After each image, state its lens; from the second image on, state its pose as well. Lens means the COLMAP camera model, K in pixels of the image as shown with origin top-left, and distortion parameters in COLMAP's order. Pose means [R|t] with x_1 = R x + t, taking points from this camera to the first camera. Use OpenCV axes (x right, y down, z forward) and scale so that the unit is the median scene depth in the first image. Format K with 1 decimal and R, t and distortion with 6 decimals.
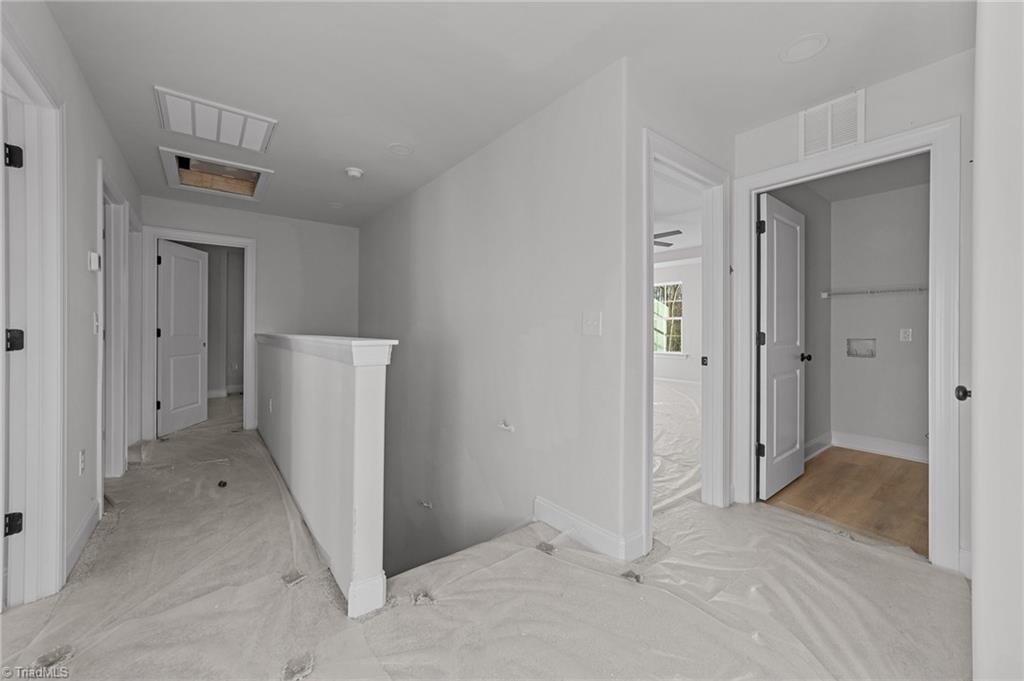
lens RADIAL K [[391.5, 0, 512.4], [0, 391.5, 333.3], [0, 0, 1]] dist [0.013757, 0.000901]
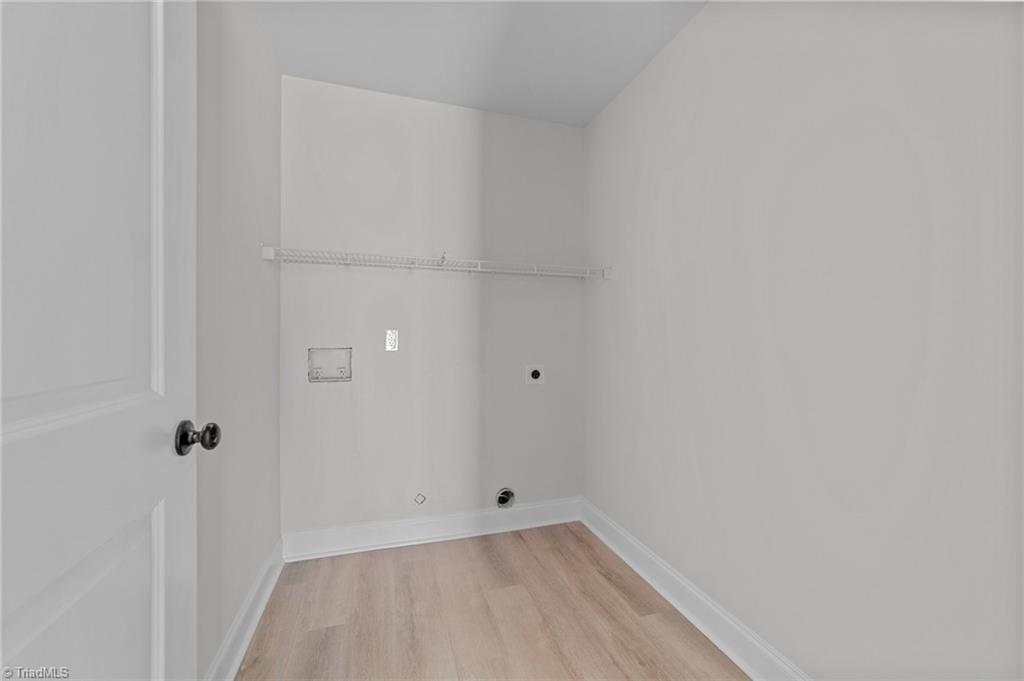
lens RADIAL K [[391.5, 0, 512.1], [0, 391.5, 337.8], [0, 0, 1]] dist [0.013757, 0.000901]
pose [[0.340615, 0.001055, 0.940202, 0.465633], [0.000451, 0.999999, -0.001285, 0.000861], [-0.940203, 0.000862, 0.340615, 0.589296]]
